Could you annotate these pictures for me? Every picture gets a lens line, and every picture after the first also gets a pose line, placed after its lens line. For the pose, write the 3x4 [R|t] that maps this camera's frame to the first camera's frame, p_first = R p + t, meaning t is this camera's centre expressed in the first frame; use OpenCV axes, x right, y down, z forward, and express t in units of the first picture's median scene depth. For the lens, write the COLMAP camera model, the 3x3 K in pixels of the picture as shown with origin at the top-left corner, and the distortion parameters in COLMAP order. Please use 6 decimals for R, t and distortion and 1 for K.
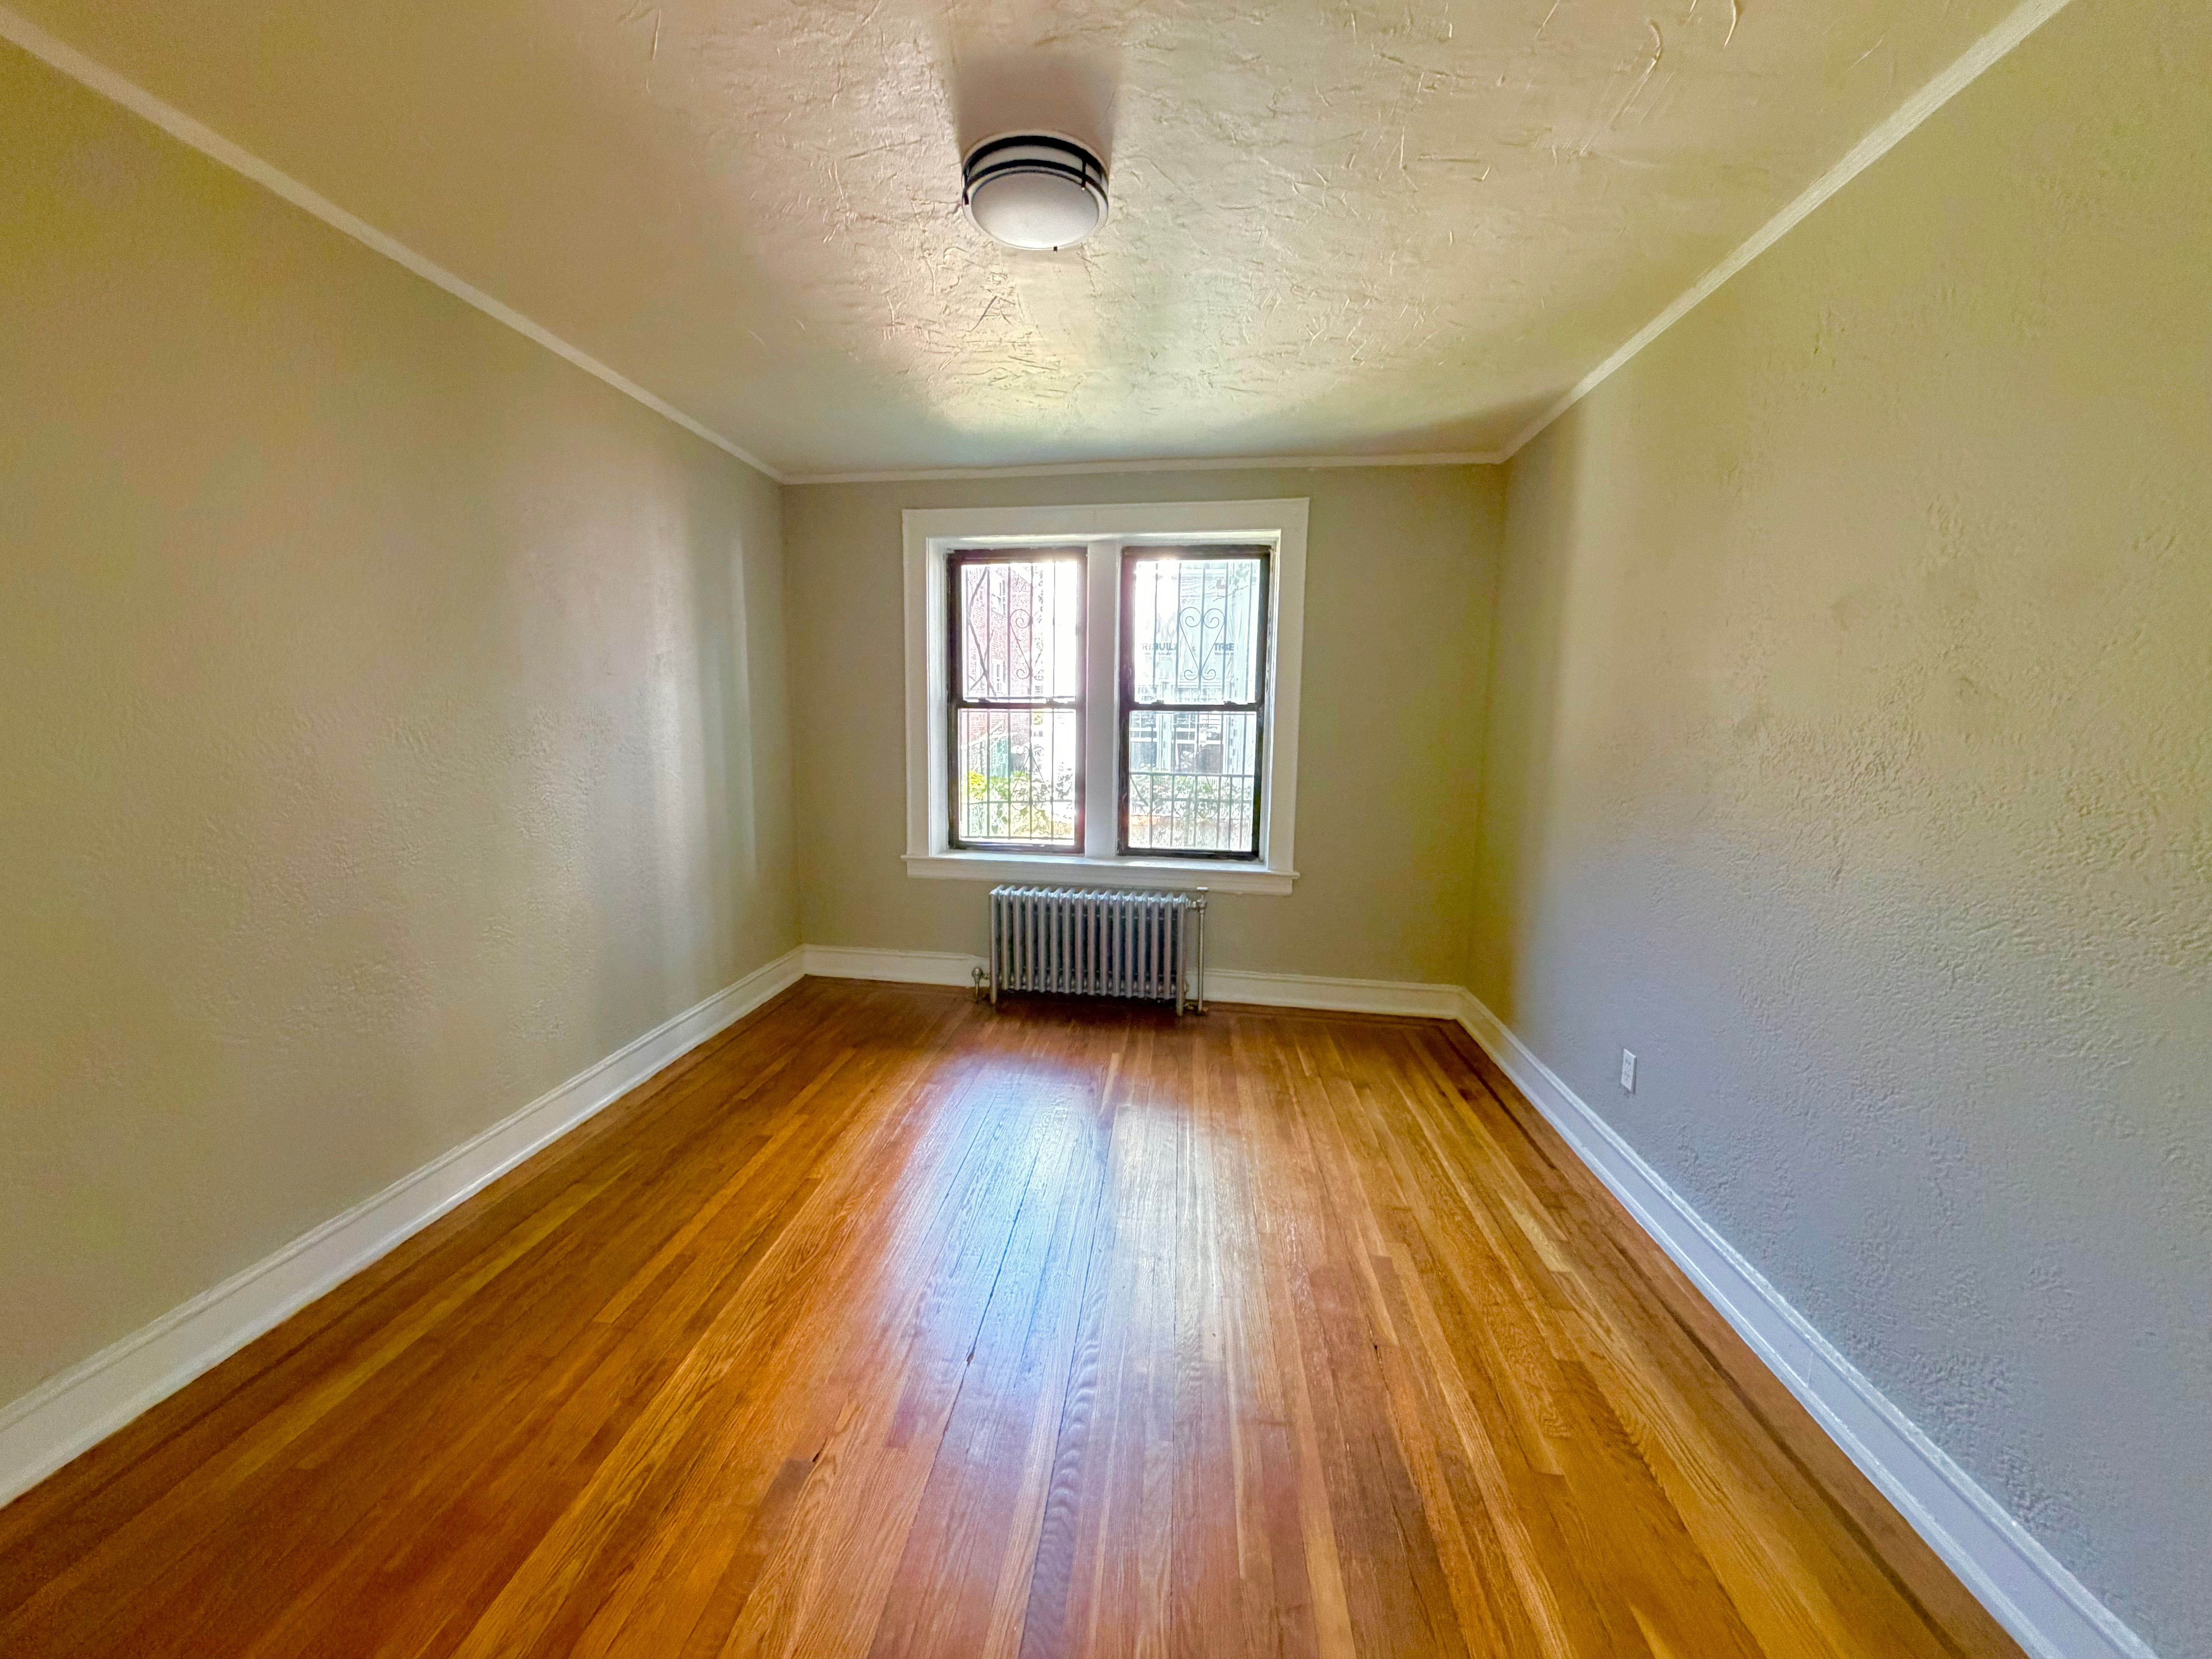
lens RADIAL K [[892.7, 0, 1106.0], [0, 892.7, 829.5], [0, 0, 1]] dist [0.002317, -0.000179]
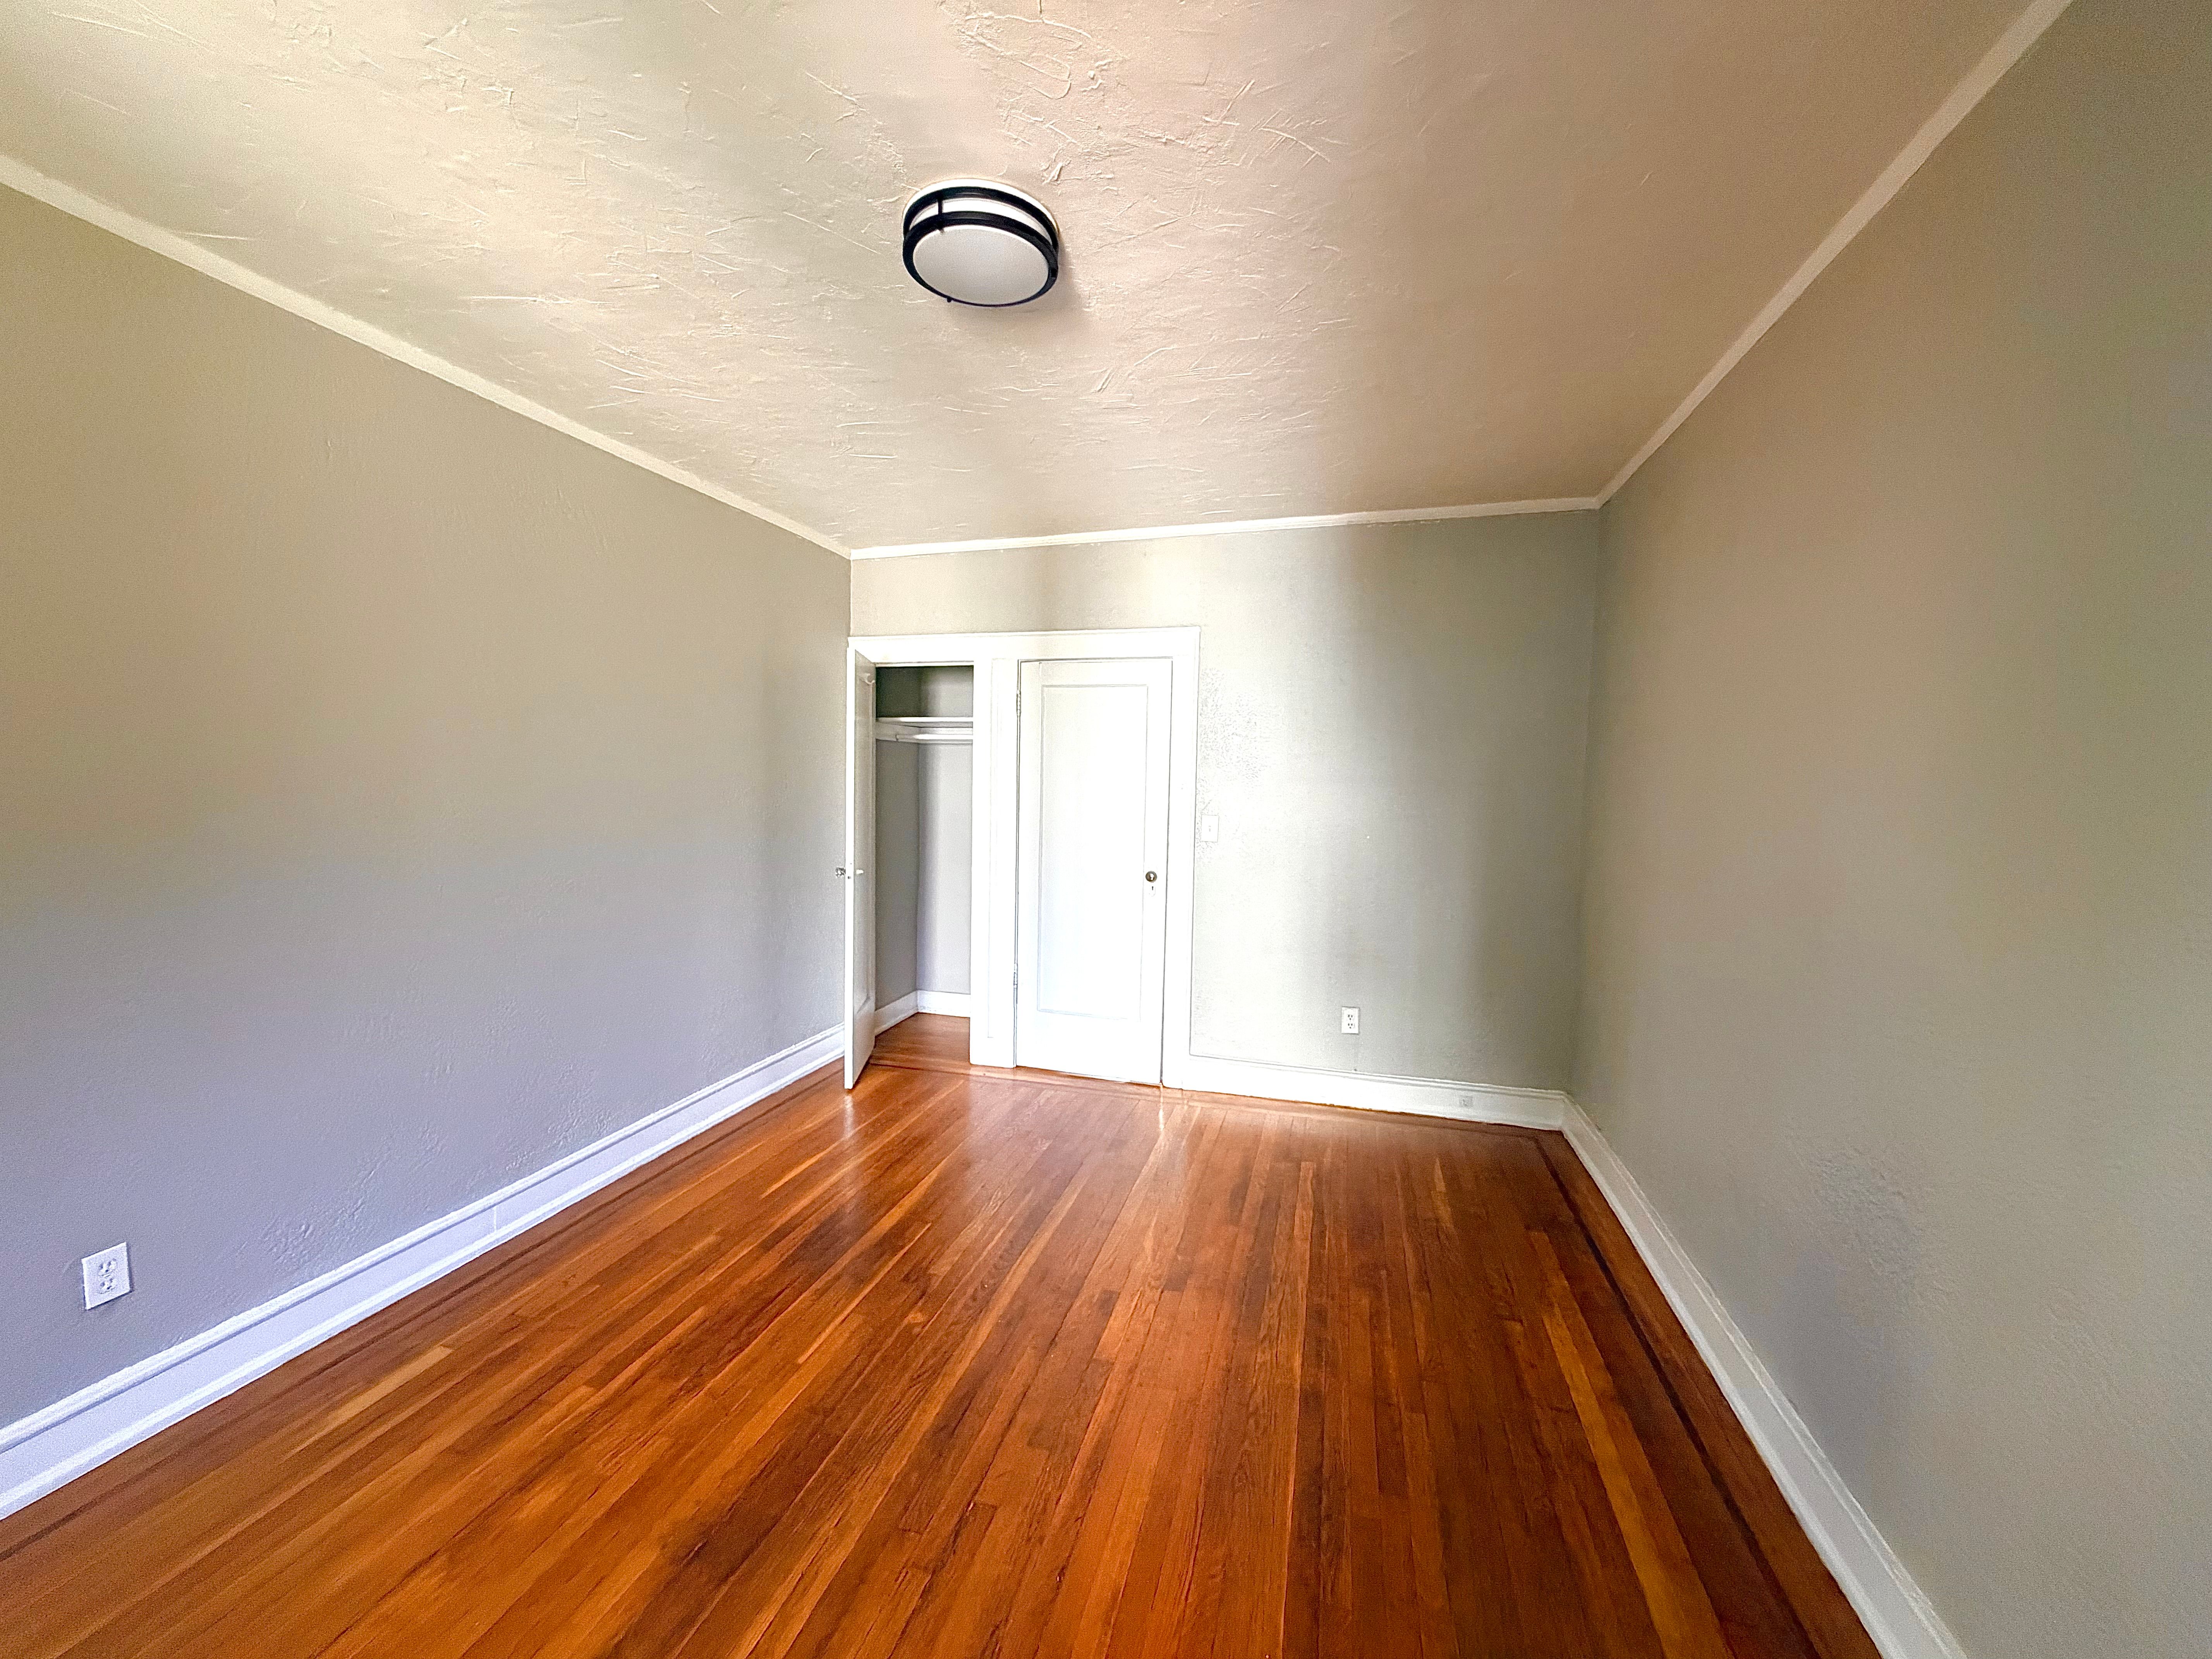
lens RADIAL K [[892.7, 0, 1106.0], [0, 892.7, 829.5], [0, 0, 1]] dist [0.002317, -0.000179]
pose [[-0.985060, -0.036668, 0.168264, -0.337469], [-0.005185, 0.982942, 0.183845, -0.239669], [-0.172135, 0.180226, -0.968446, 1.723268]]
